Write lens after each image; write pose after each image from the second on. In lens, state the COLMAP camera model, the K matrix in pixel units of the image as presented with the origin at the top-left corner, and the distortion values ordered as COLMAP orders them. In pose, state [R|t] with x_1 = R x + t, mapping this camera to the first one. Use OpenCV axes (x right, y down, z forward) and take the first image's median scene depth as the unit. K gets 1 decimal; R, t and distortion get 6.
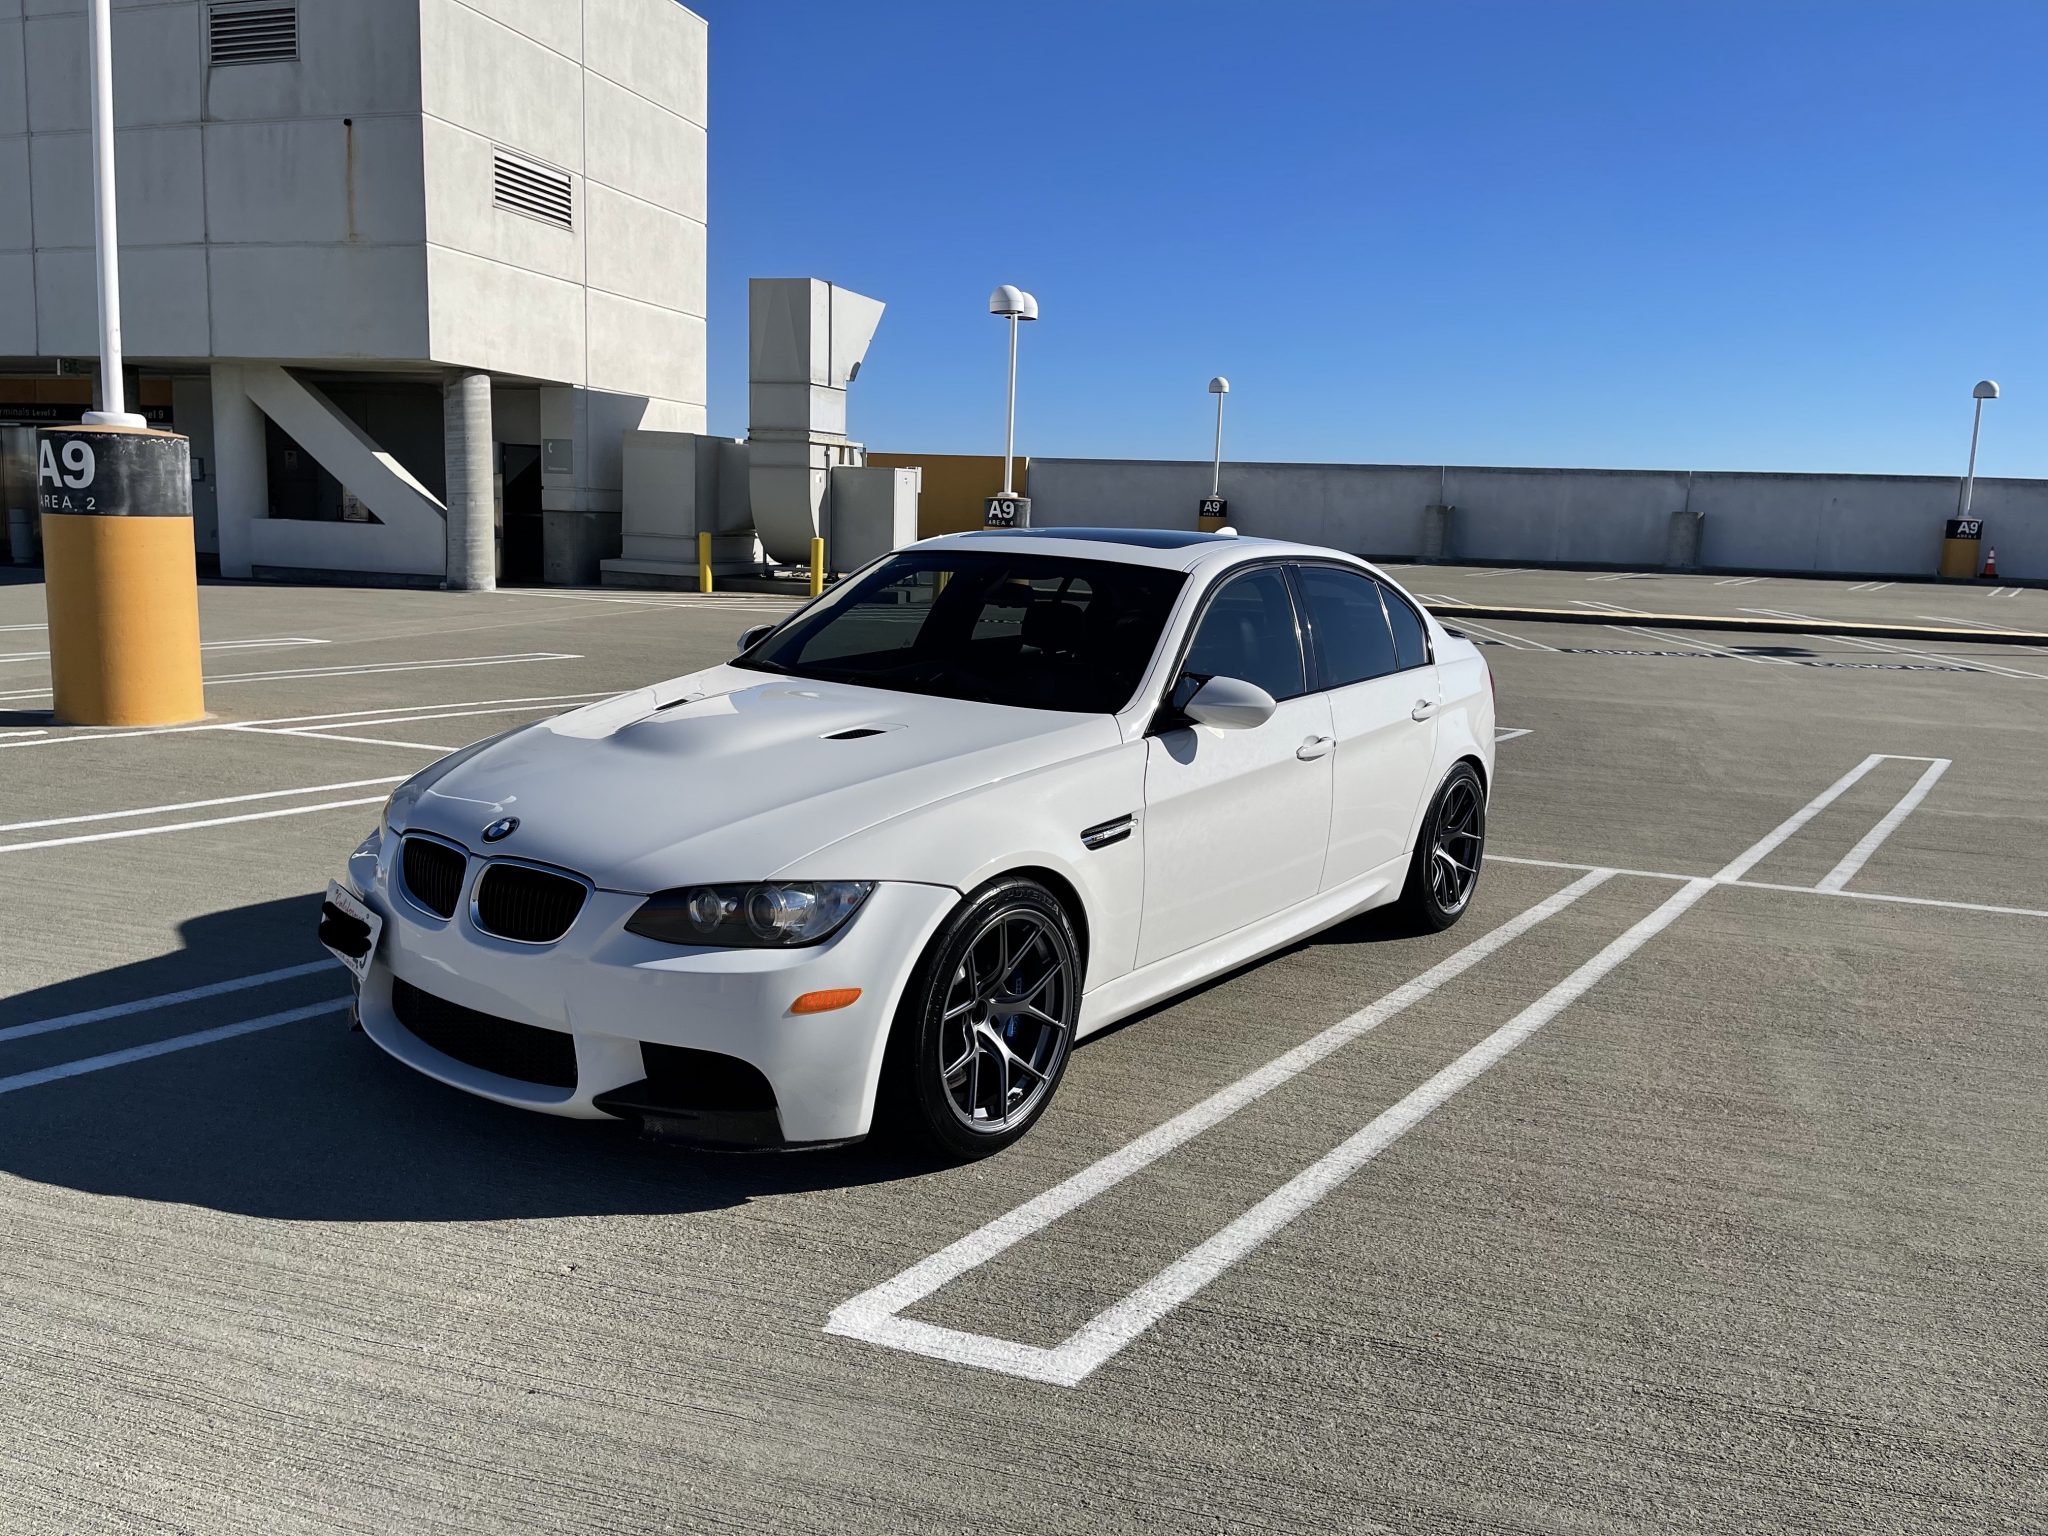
lens RADIAL K [[1536.1, 0, 1018.2], [0, 1536.1, 752.5], [0, 0, 1]] dist [0.076414, -0.095953]
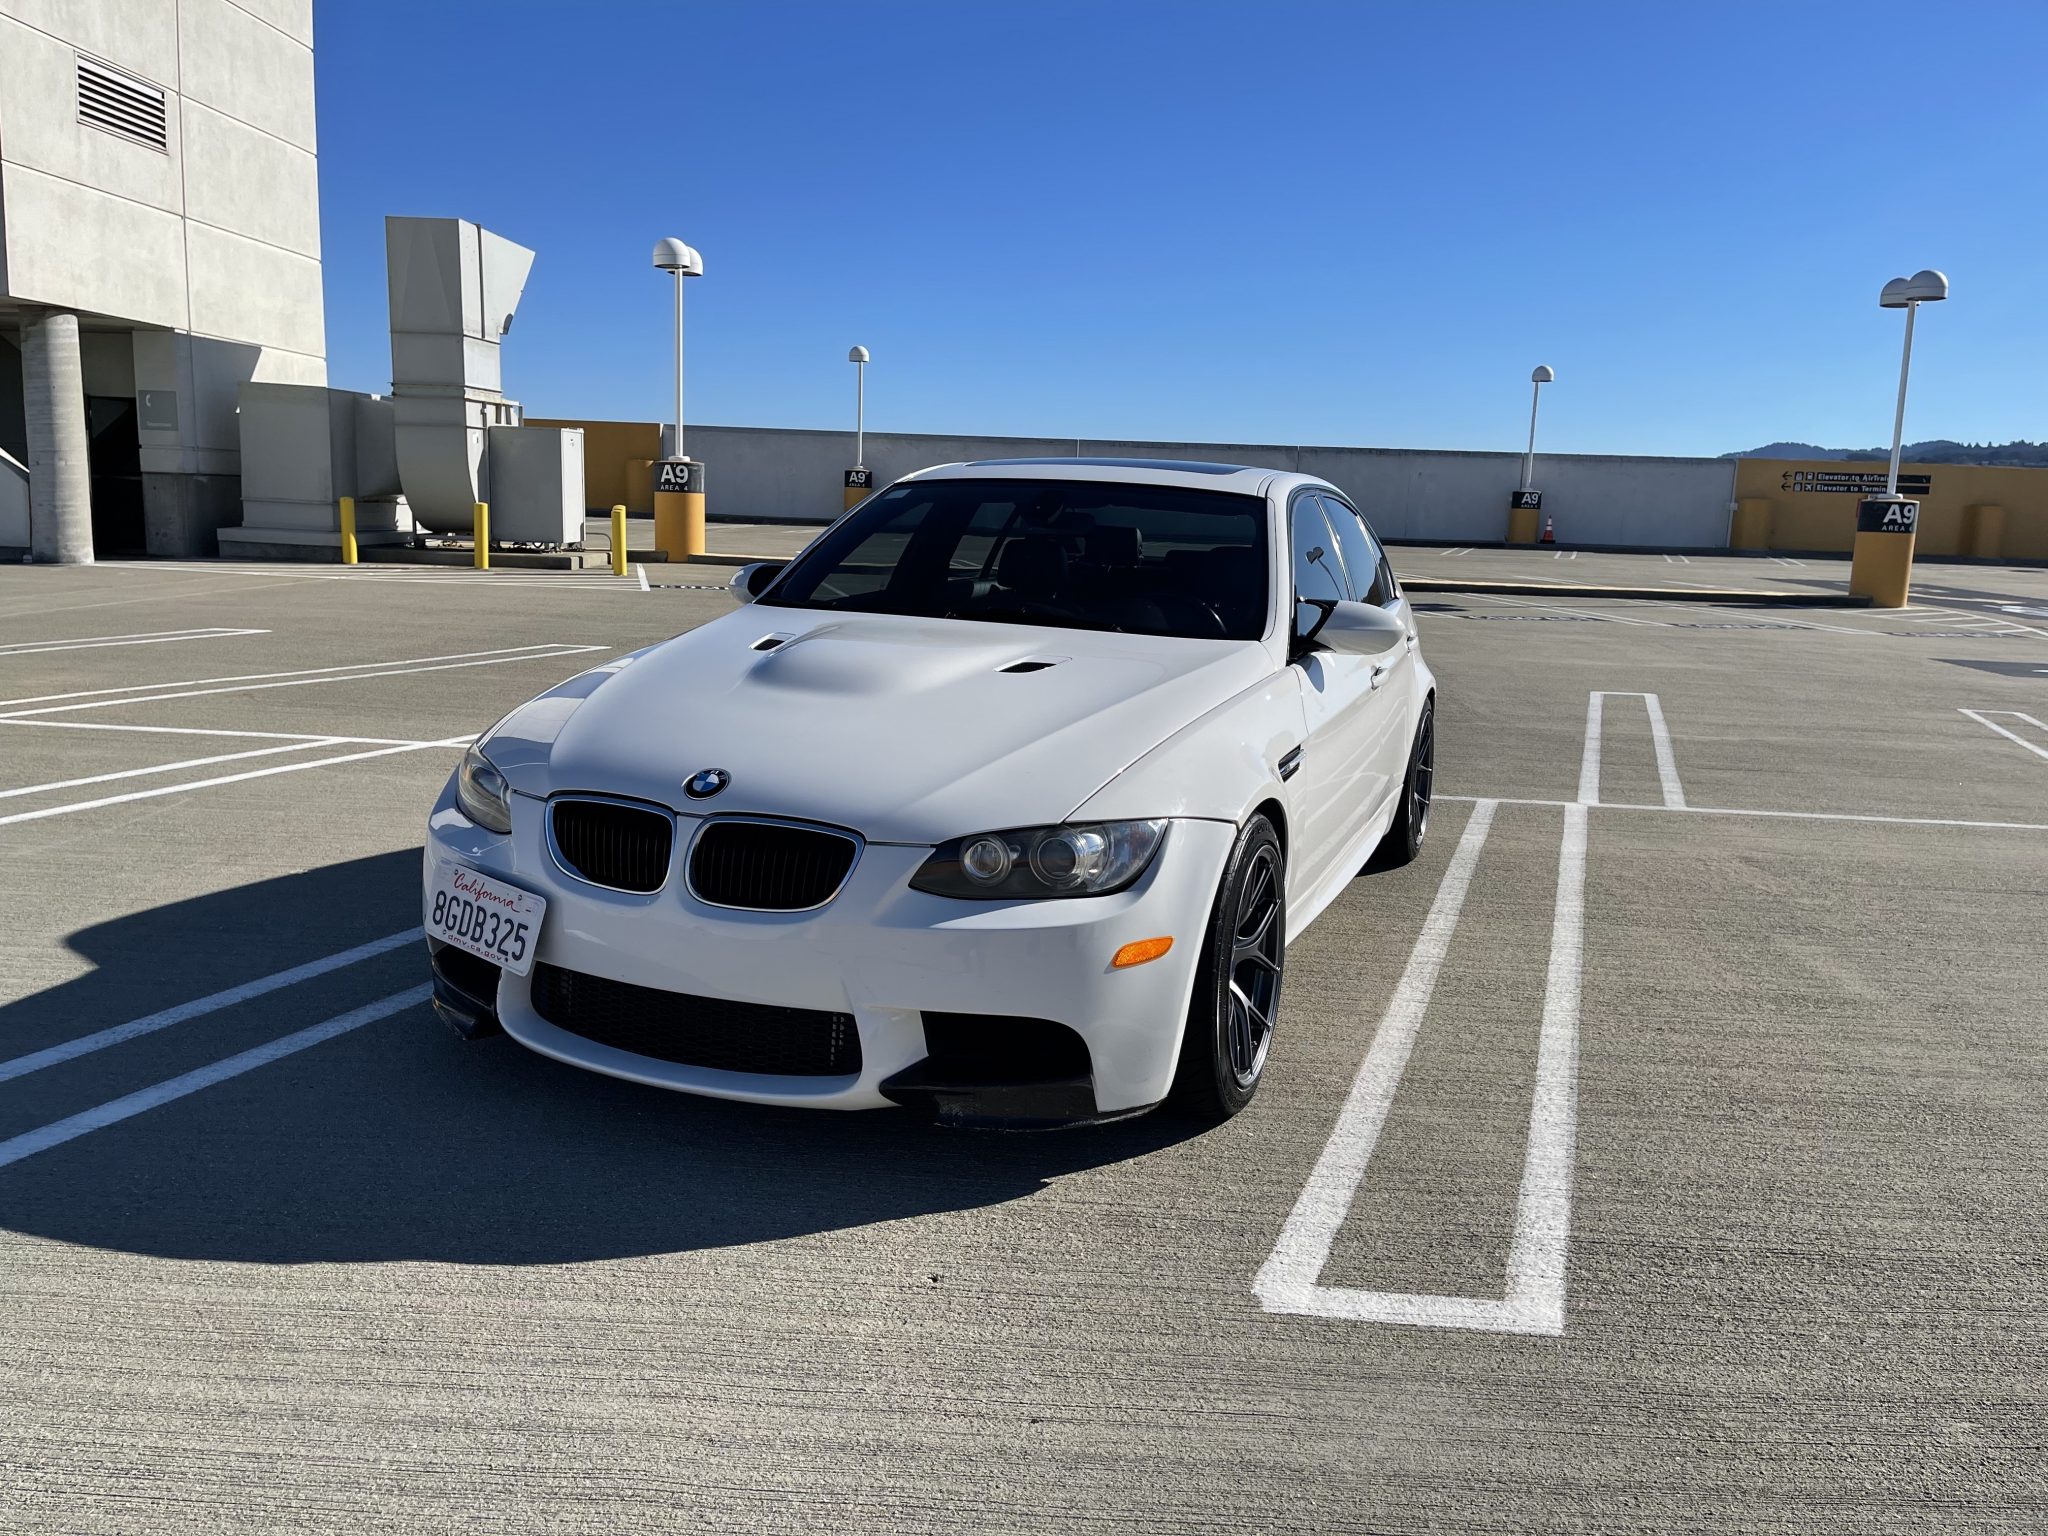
lens RADIAL K [[1536.1, 0, 1016.0], [0, 1536.1, 758.8], [0, 0, 1]] dist [0.076414, -0.095953]
pose [[0.967764, -0.042668, 0.248216, -0.148197], [0.037937, 0.998996, 0.023815, 0.008833], [-0.248983, -0.013631, 0.968412, 0.054619]]
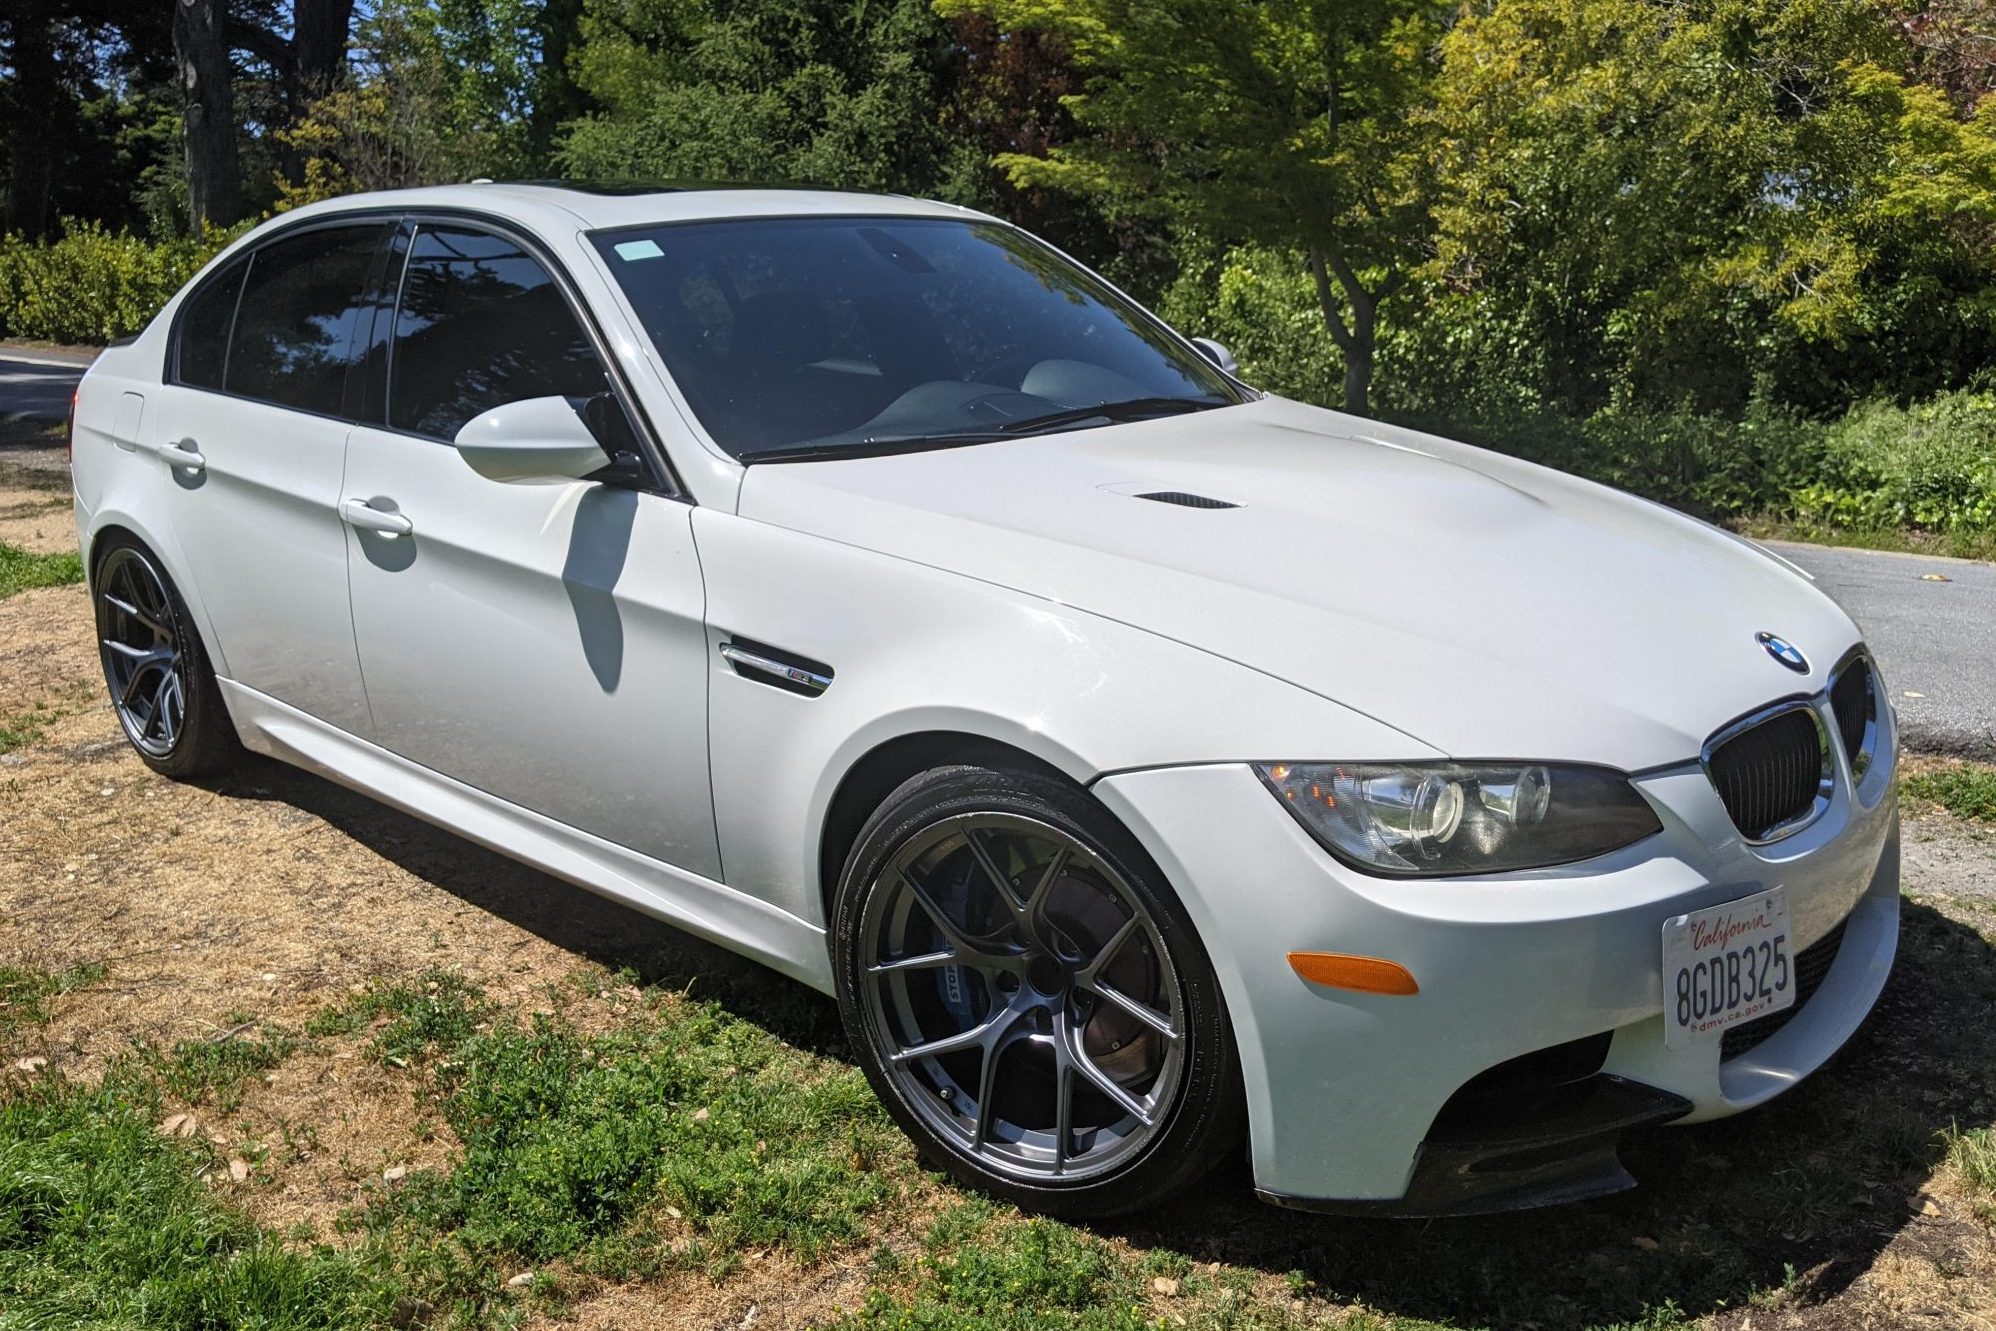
lens RADIAL K [[1633.3, 0, 1026.7], [0, 1633.3, 713.4], [0, 0, 1]] dist [0.026986, -0.024044]
pose [[0.095440, -0.324971, 0.940896, -0.390711], [0.170356, 0.936598, 0.306206, -0.071890], [-0.980750, 0.131063, 0.144749, 0.471497]]
